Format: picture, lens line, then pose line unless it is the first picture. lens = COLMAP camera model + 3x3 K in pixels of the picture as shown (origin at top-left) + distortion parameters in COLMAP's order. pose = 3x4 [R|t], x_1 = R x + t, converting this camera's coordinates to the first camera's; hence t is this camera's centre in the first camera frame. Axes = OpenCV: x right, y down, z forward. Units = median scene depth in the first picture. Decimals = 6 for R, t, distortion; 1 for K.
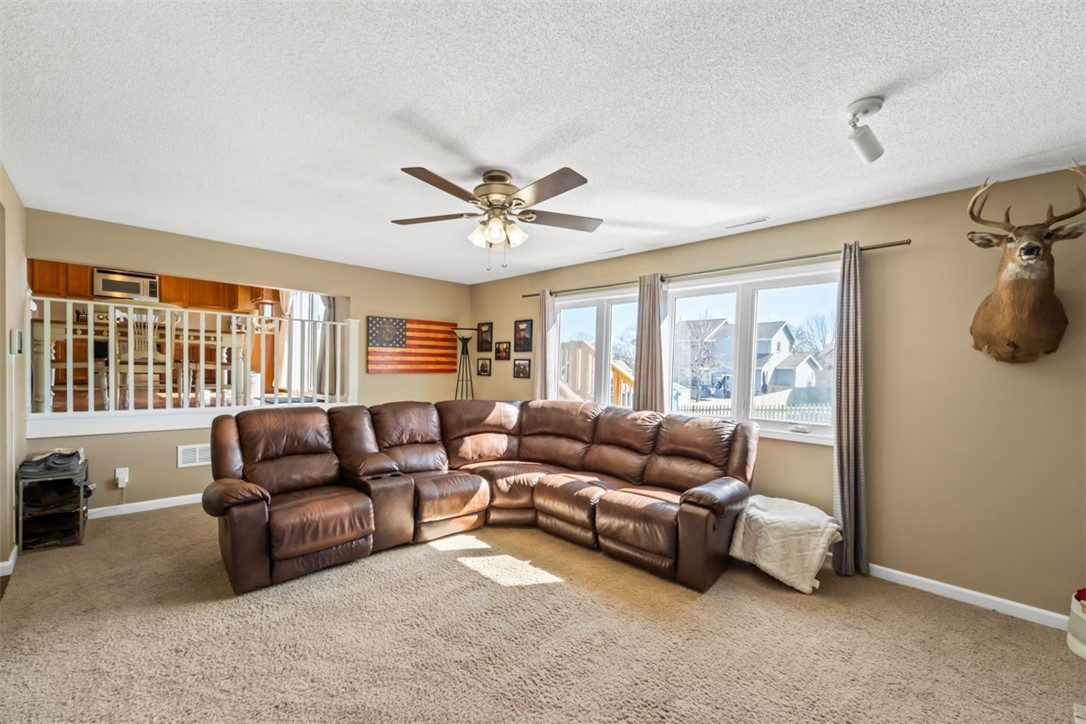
lens RADIAL K [[446.1, 0, 549.0], [0, 446.1, 386.7], [0, 0, 1]] dist [0.000669, -0.000610]
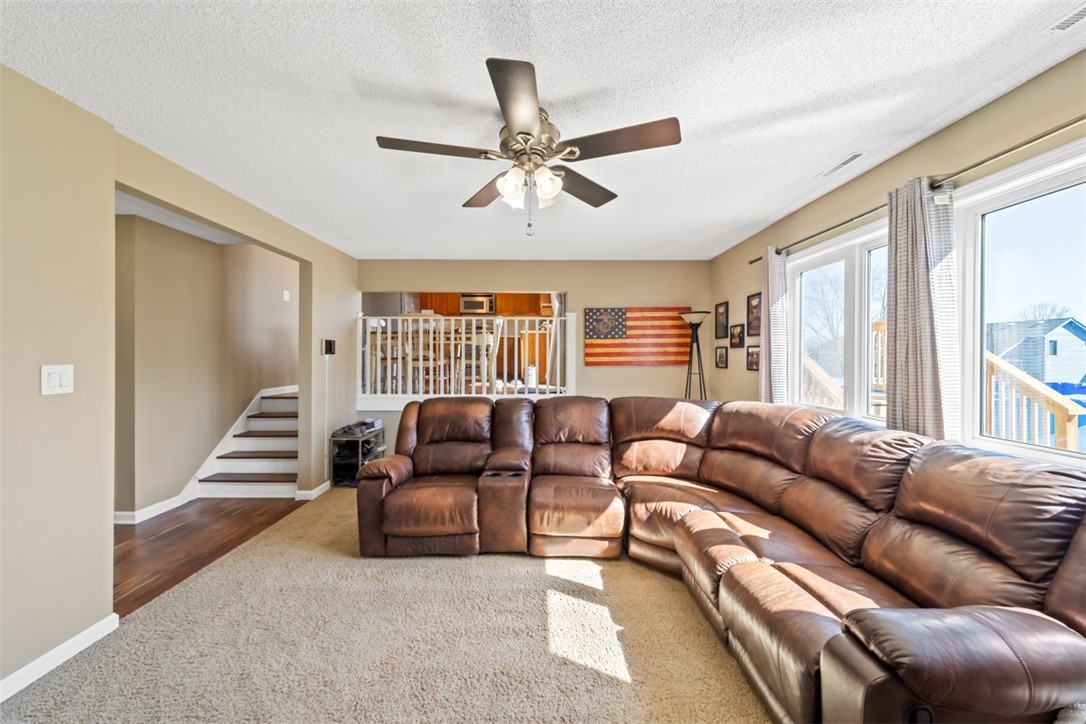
lens RADIAL K [[446.1, 0, 544.9], [0, 446.1, 357.1], [0, 0, 1]] dist [0.000669, -0.000610]
pose [[0.716845, -0.021559, -0.696899, 0.297747], [-0.014975, 0.998815, -0.046303, -0.003753], [0.697072, 0.043628, 0.715673, 0.310007]]
